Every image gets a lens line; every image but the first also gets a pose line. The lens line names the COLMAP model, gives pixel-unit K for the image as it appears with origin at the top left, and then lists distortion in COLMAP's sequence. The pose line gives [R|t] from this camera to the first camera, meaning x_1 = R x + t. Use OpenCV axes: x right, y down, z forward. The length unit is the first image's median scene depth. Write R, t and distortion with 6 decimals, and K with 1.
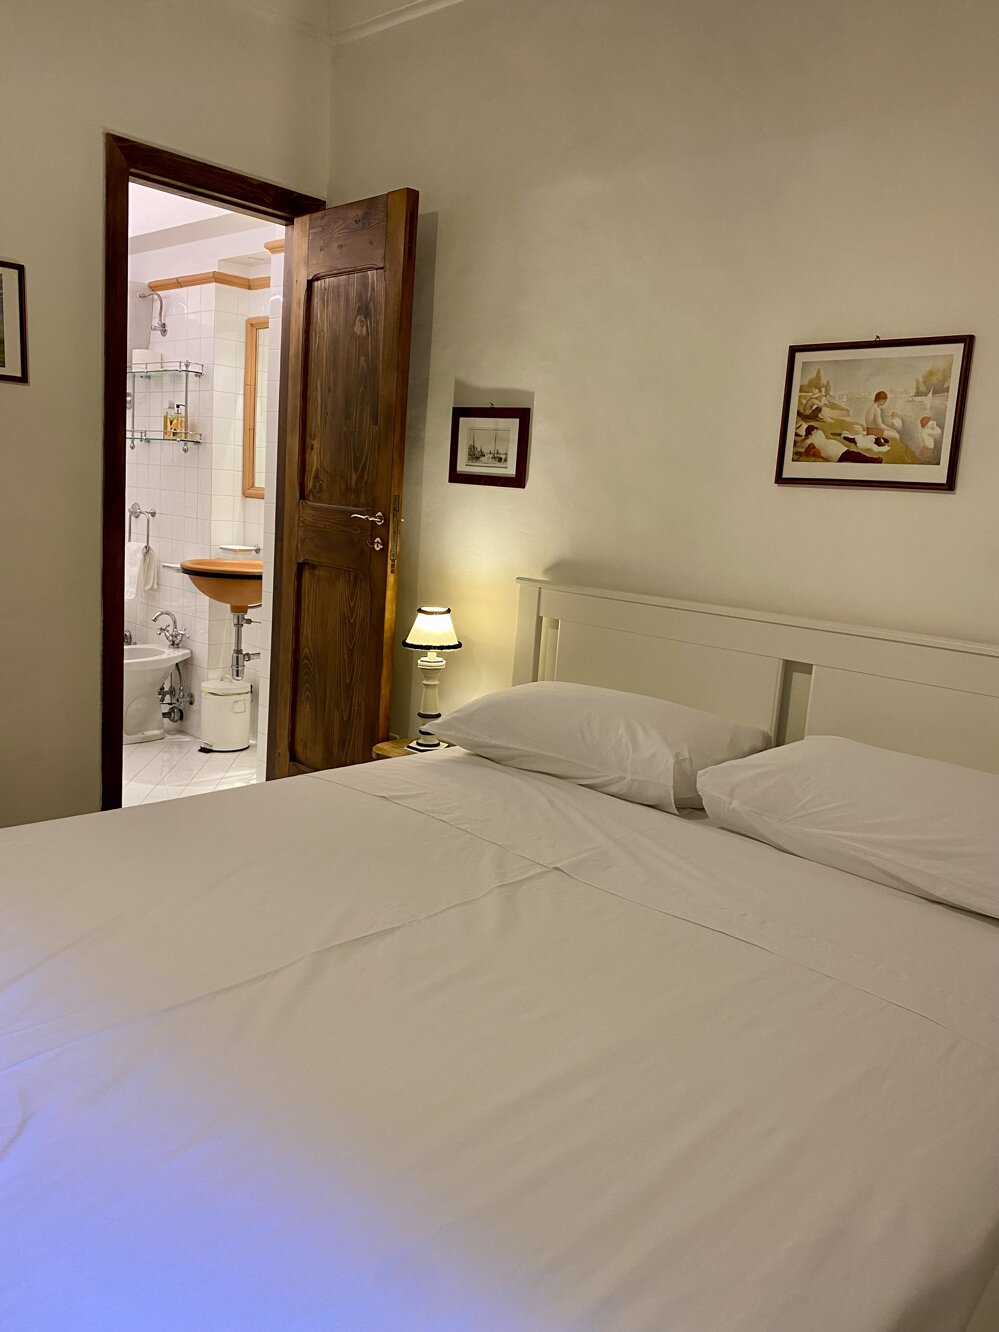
lens RADIAL K [[1018.8, 0, 497.6], [0, 1018.8, 664.1], [0, 0, 1]] dist [-0.012592, -0.035255]
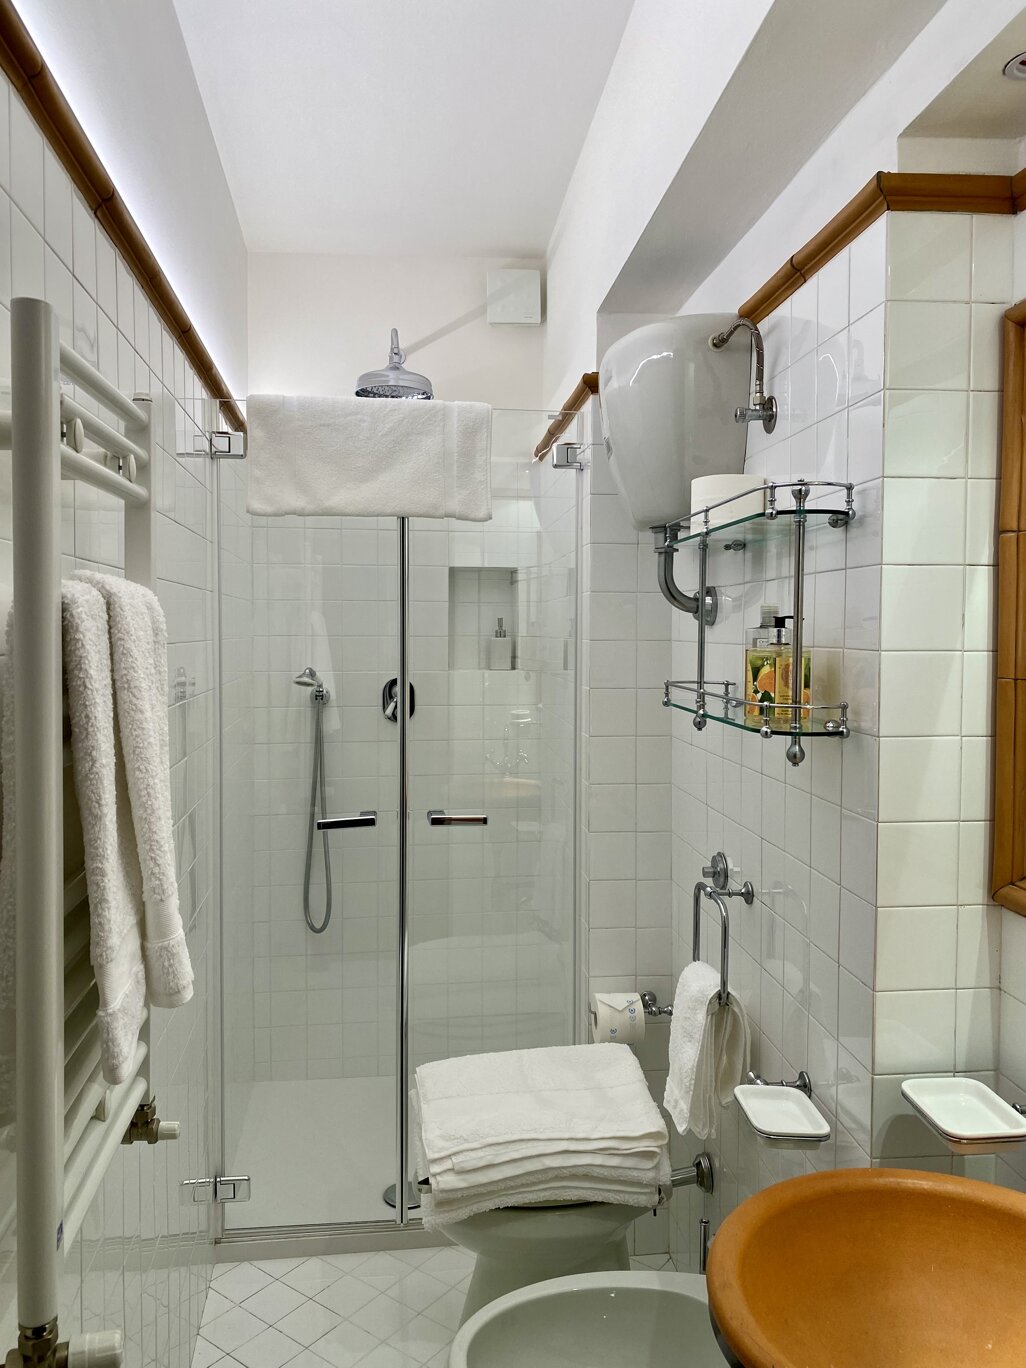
lens RADIAL K [[1046.3, 0, 515.3], [0, 1046.3, 688.9], [0, 0, 1]] dist [-0.012592, -0.035255]
pose [[0.747474, -0.033377, -0.663452, -0.208766], [-0.062681, 0.990737, -0.120462, -0.249915], [0.661327, 0.131628, 0.738459, 0.935462]]
